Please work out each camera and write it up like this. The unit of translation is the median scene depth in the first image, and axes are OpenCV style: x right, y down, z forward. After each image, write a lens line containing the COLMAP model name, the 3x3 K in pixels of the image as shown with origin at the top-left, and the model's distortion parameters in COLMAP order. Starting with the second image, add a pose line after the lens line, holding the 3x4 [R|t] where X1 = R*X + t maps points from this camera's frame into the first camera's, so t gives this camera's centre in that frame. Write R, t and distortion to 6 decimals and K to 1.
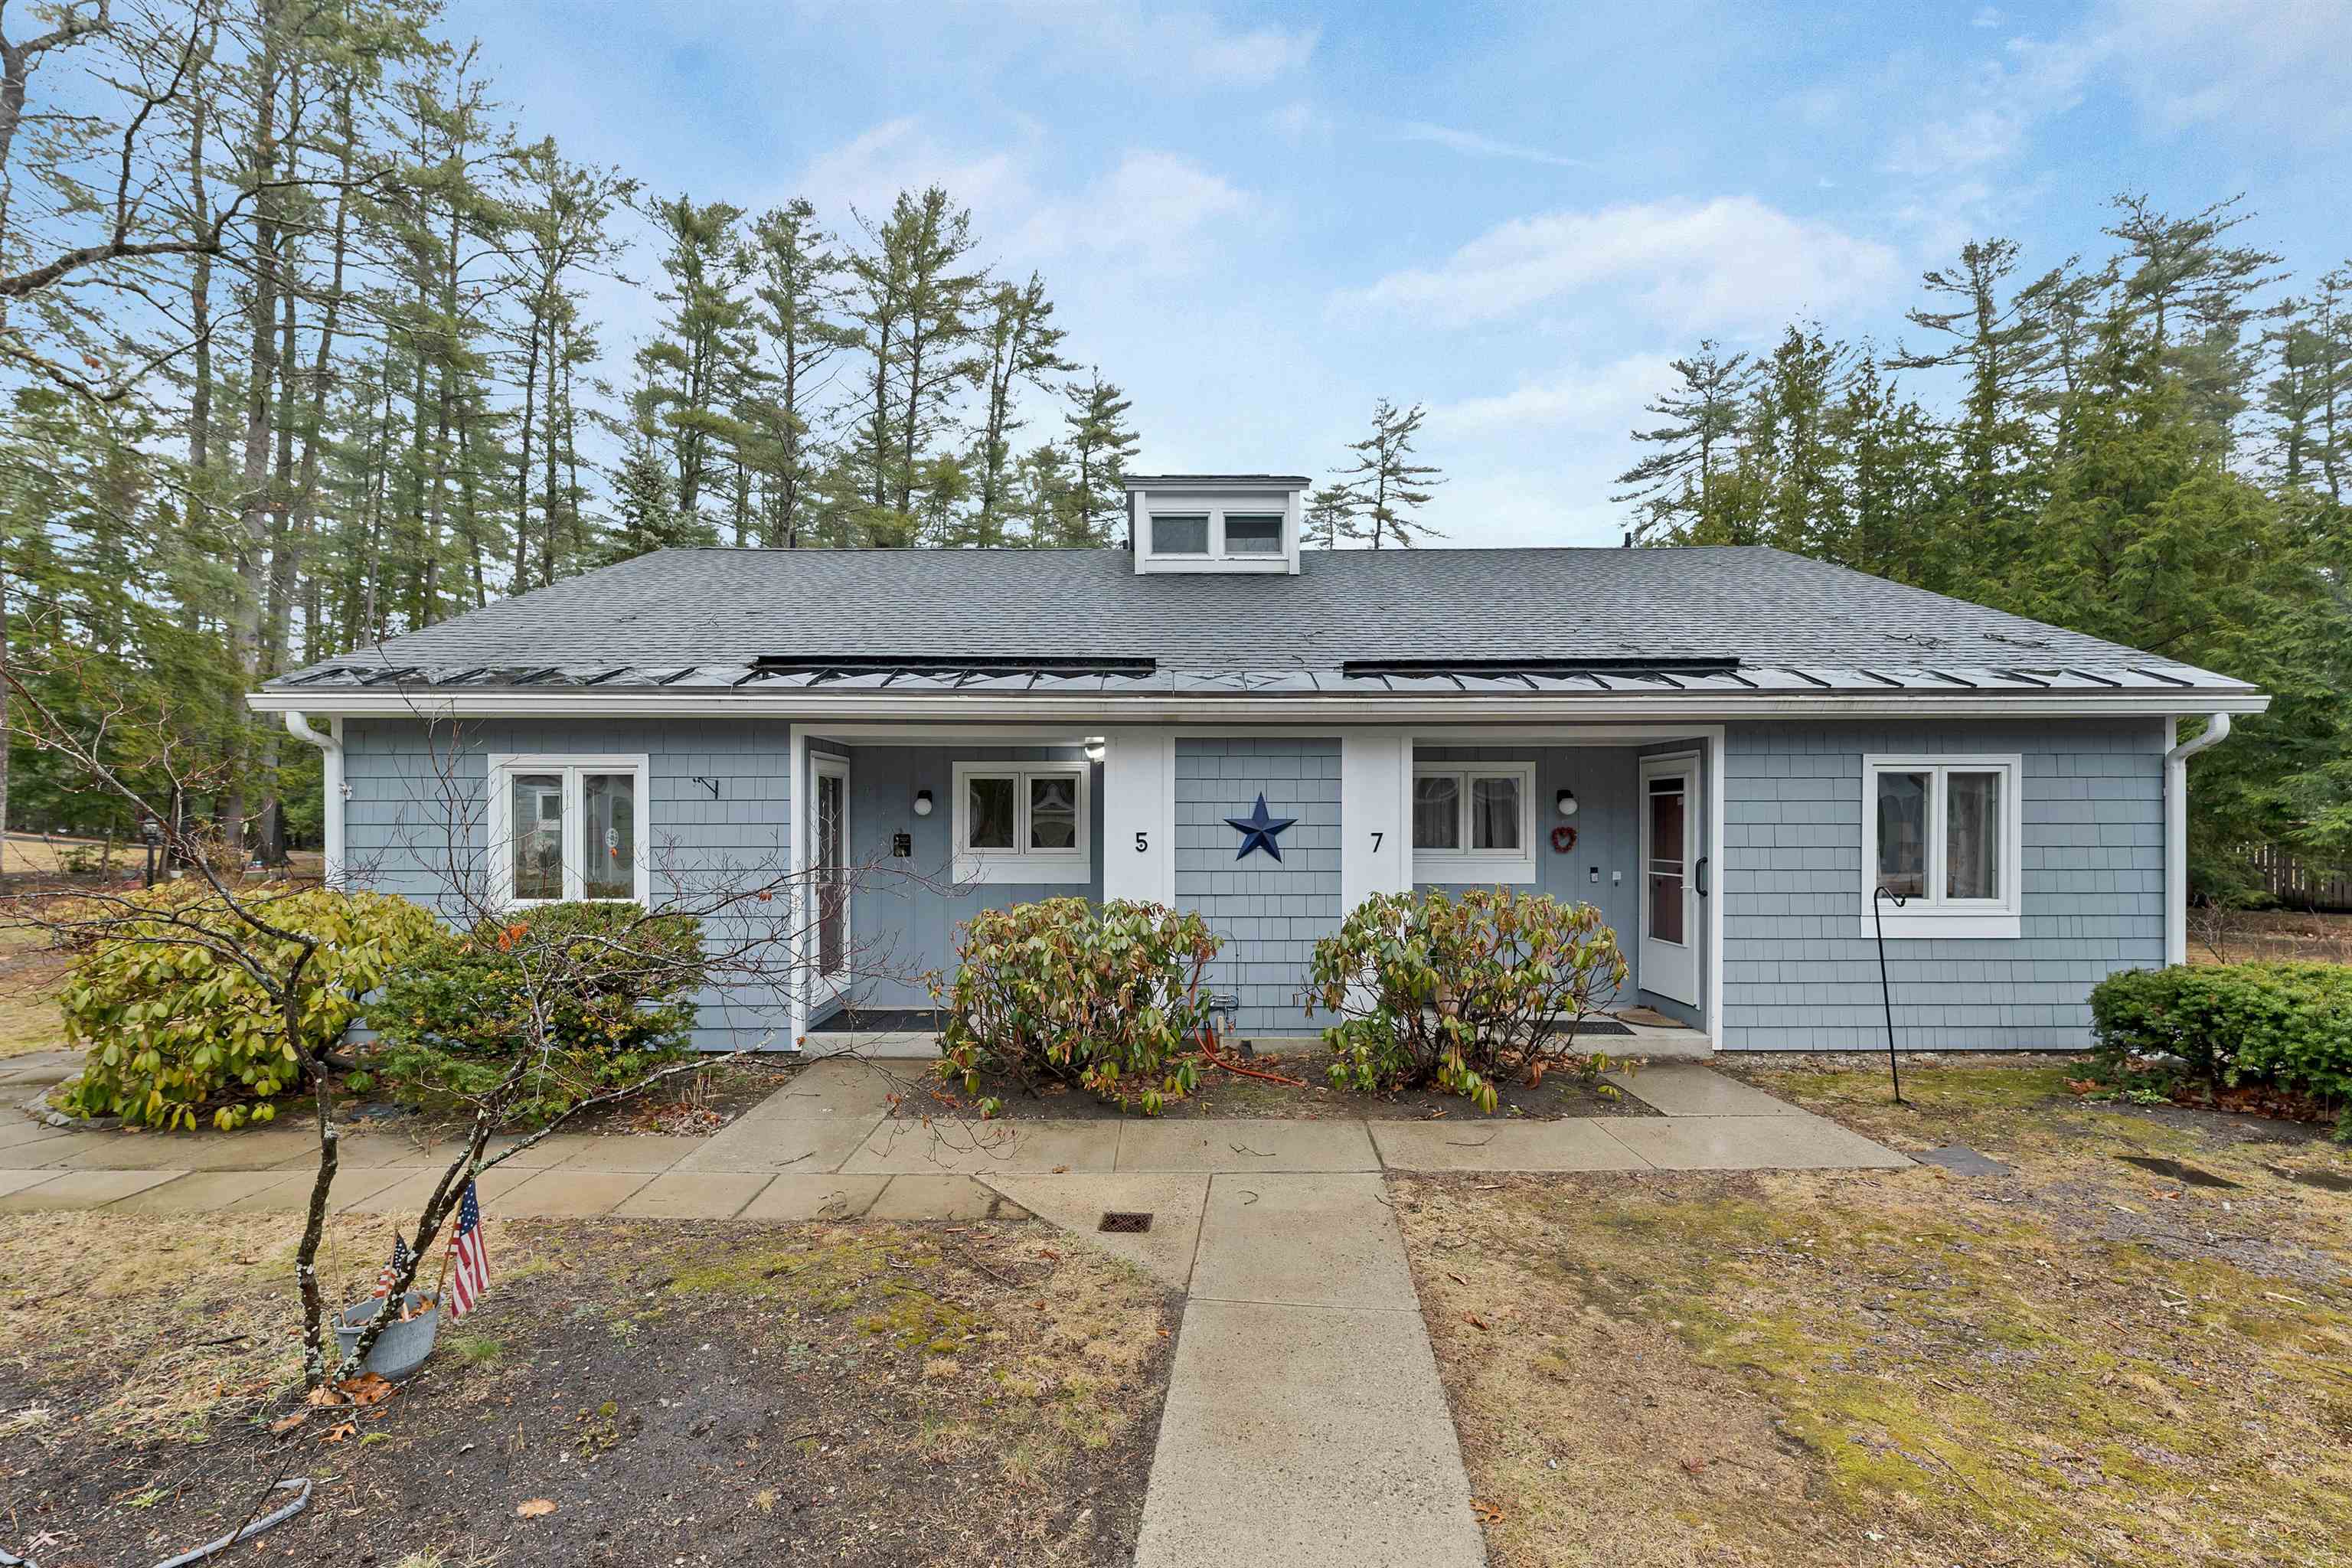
lens RADIAL K [[983.9, 0, 1167.1], [0, 983.9, 837.7], [0, 0, 1]] dist [0.001192, -0.000572]
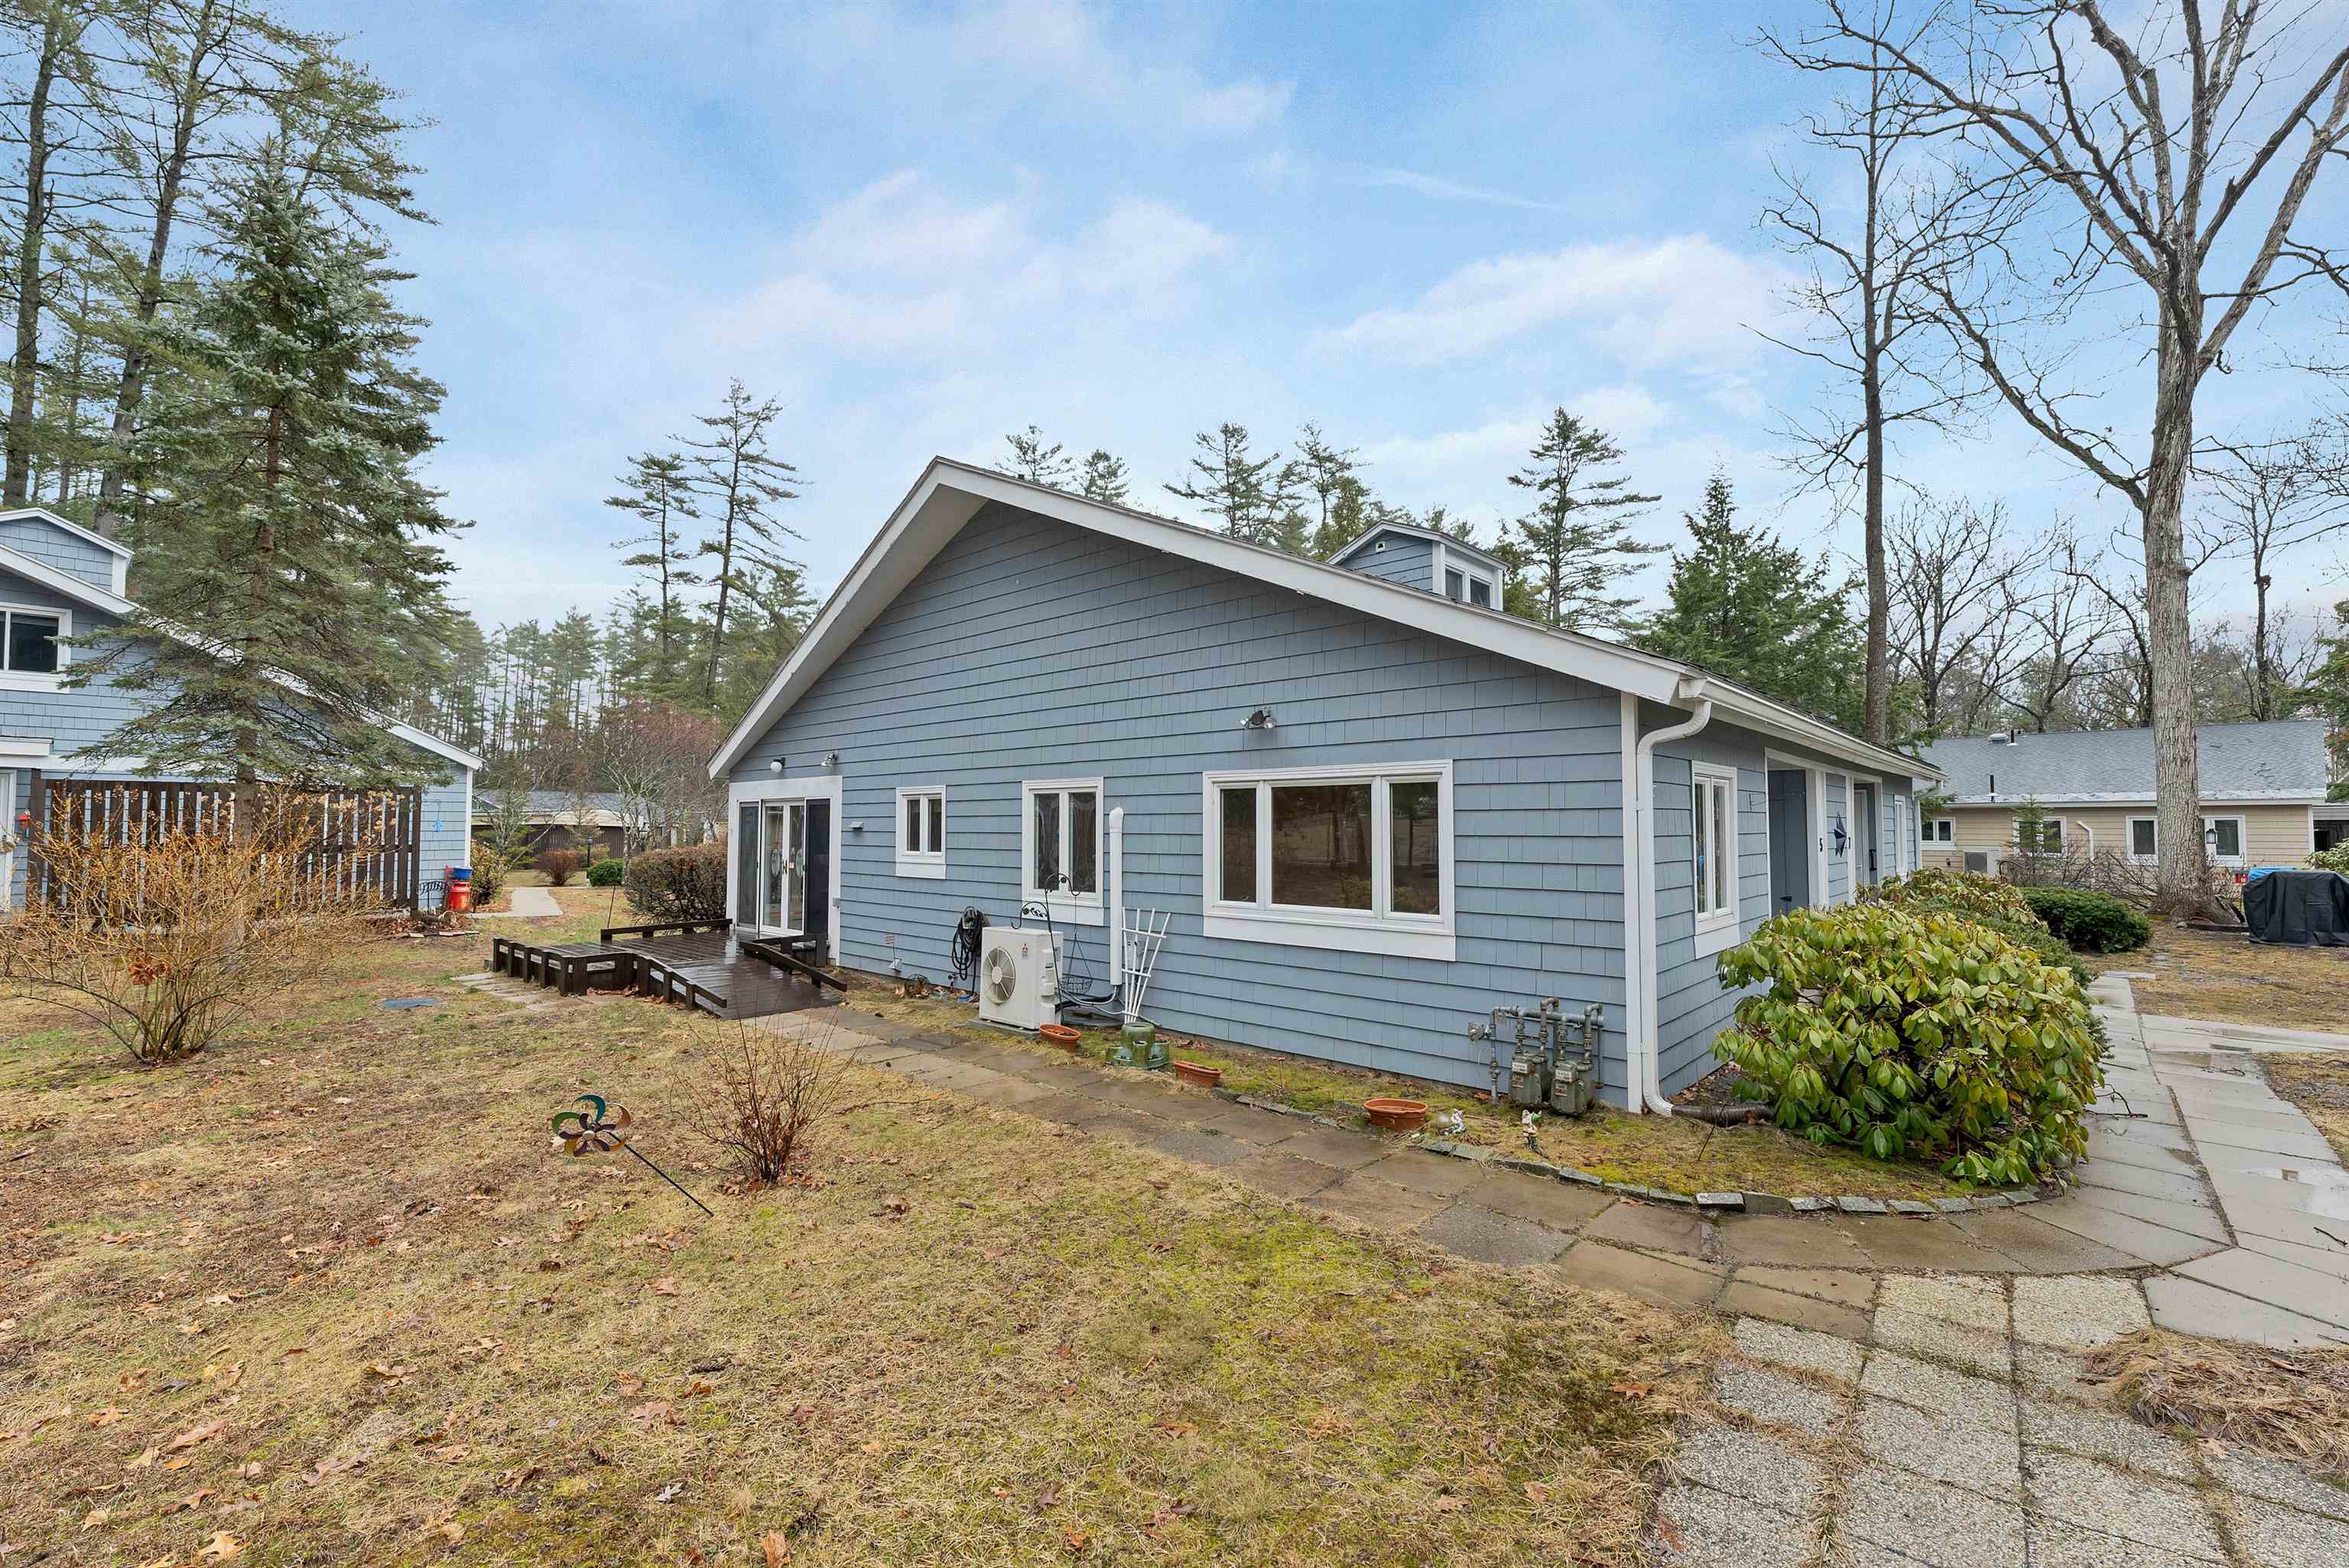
lens RADIAL K [[982.6, 0, 1168.1], [0, 982.6, 782.9], [0, 0, 1]] dist [0.001192, -0.000572]
pose [[0.682924, 0.032016, 0.729787, -0.257004], [0.012799, 0.998361, -0.055775, -0.002780], [-0.730377, 0.047431, 0.681395, 0.109510]]
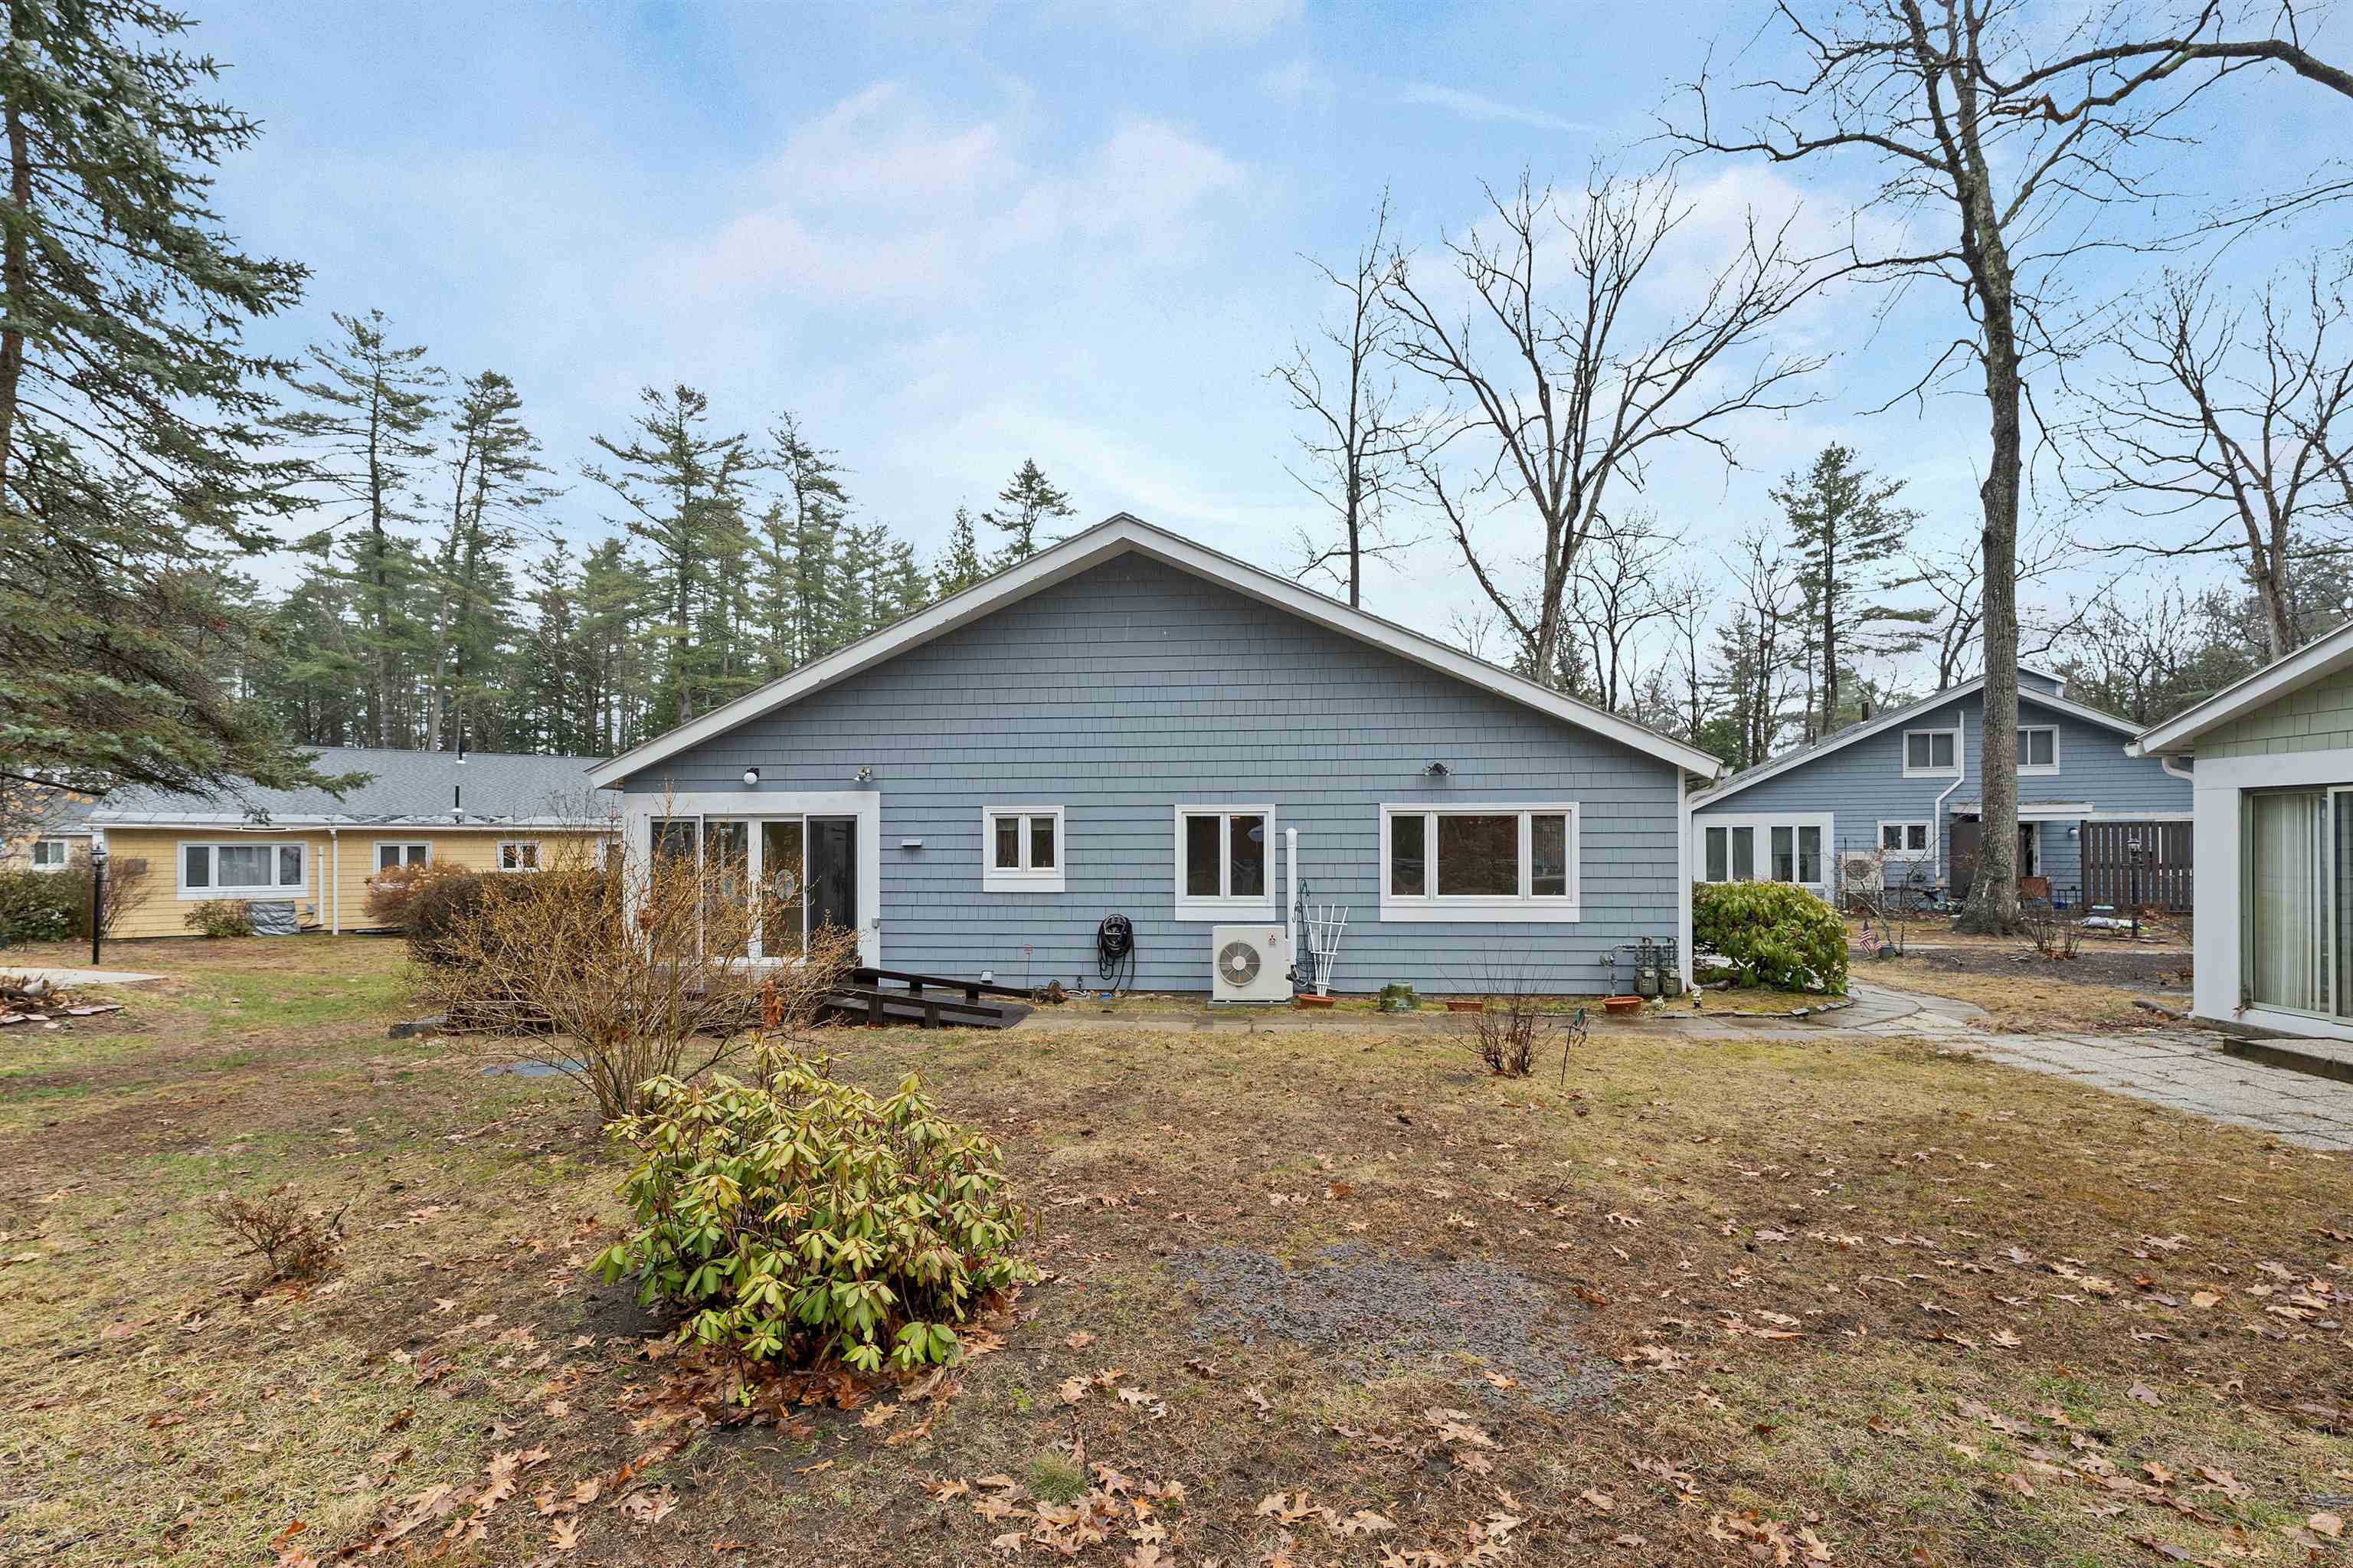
lens RADIAL K [[984.4, 0, 1194.8], [0, 984.4, 847.1], [0, 0, 1]] dist [0.001192, -0.000572]
pose [[0.084556, -0.006483, 0.996398, -0.369372], [0.021202, 0.999764, 0.004705, -0.005722], [-0.996193, 0.020728, 0.084674, 0.247487]]
